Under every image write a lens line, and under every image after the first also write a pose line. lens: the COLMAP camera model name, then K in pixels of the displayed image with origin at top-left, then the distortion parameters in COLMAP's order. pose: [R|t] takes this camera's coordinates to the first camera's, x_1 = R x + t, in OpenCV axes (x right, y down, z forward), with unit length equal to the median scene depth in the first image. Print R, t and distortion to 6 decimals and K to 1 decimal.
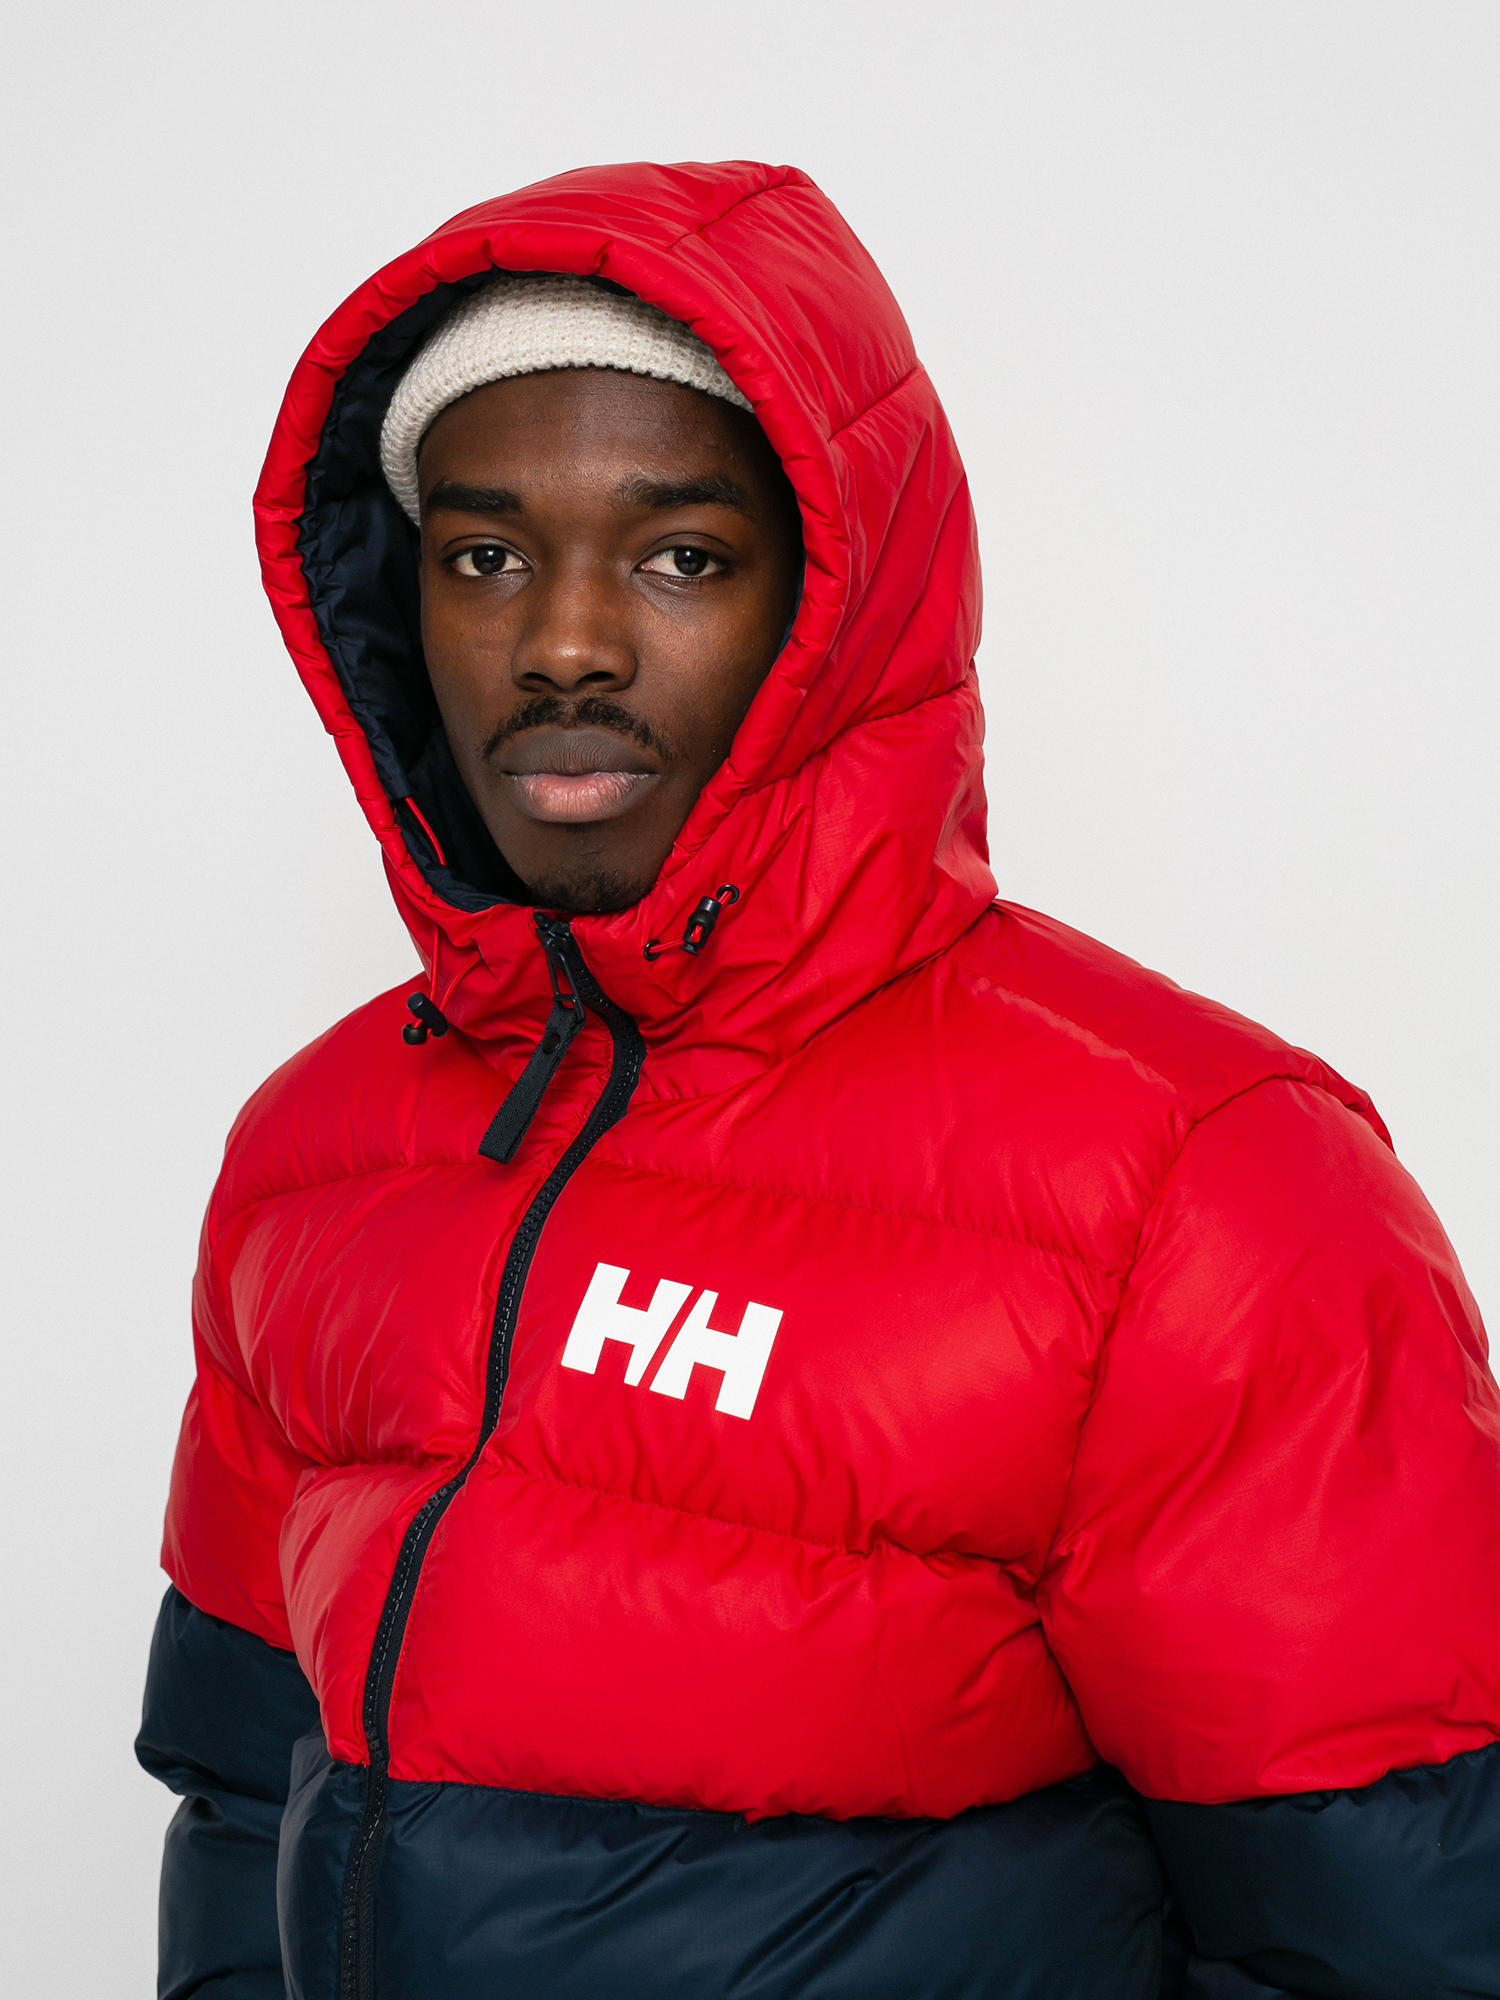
lens RADIAL K [[2867.9, 0, 753.7], [0, 2867.9, 991.9], [0, 0, 1]] dist [-0.177840, 0.000000]
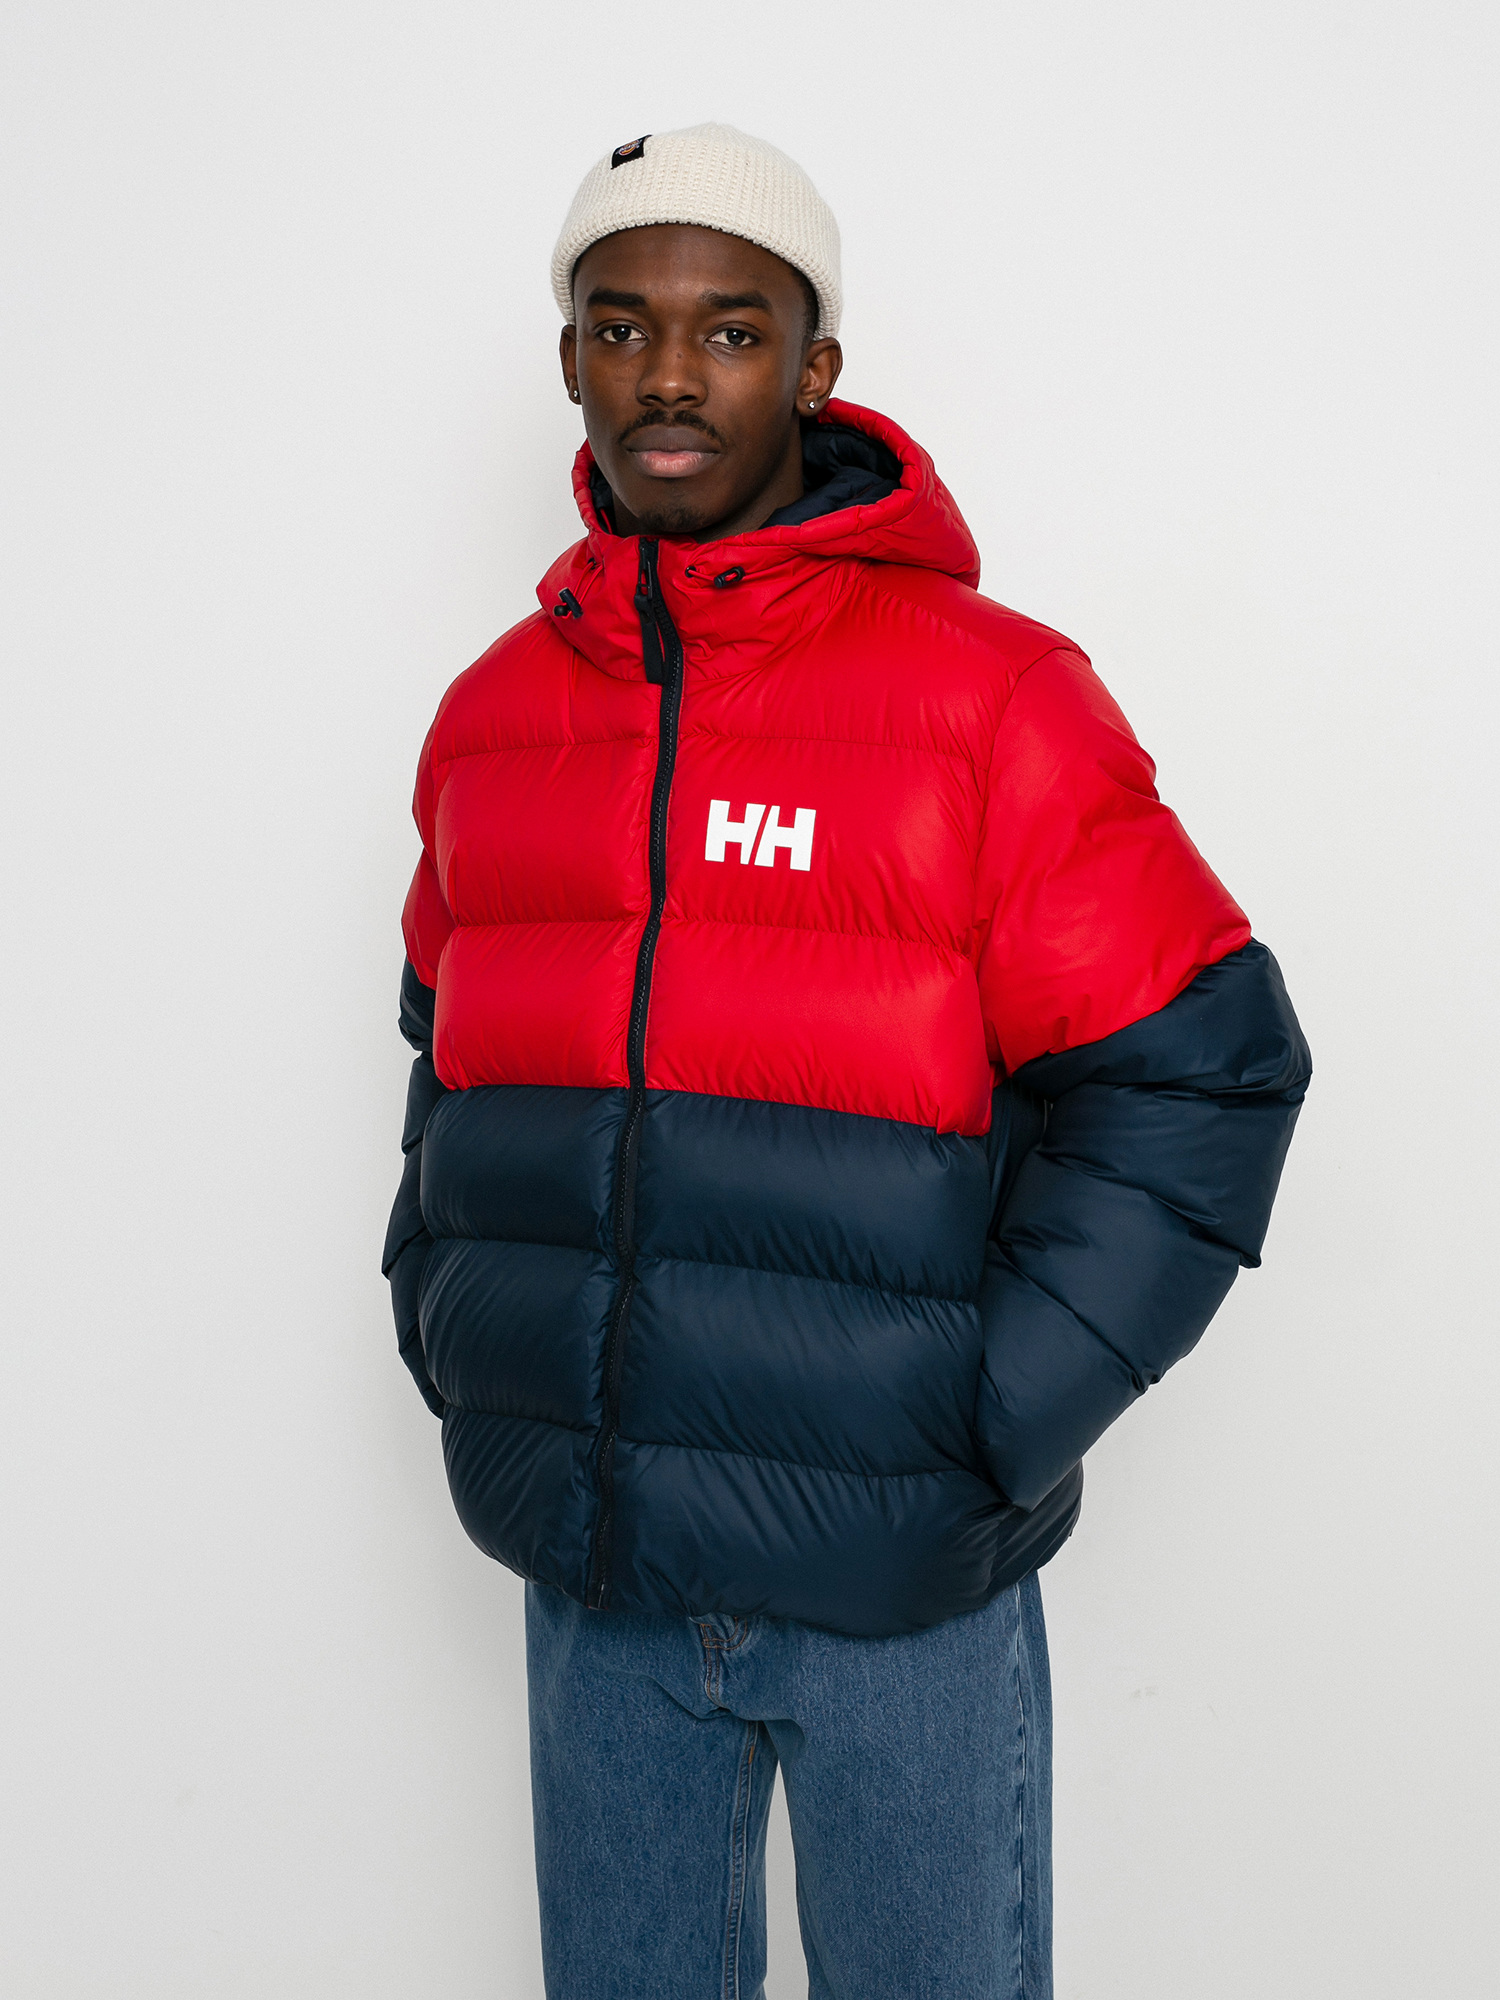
lens RADIAL K [[2867.9, 0, 752.9], [0, 2867.9, 991.1], [0, 0, 1]] dist [-0.177840, 0.000000]
pose [[0.993532, 0.062033, -0.095110, 0.184208], [-0.053628, 0.994630, 0.088517, 0.103153], [0.100090, -0.082844, 0.991523, -0.830051]]
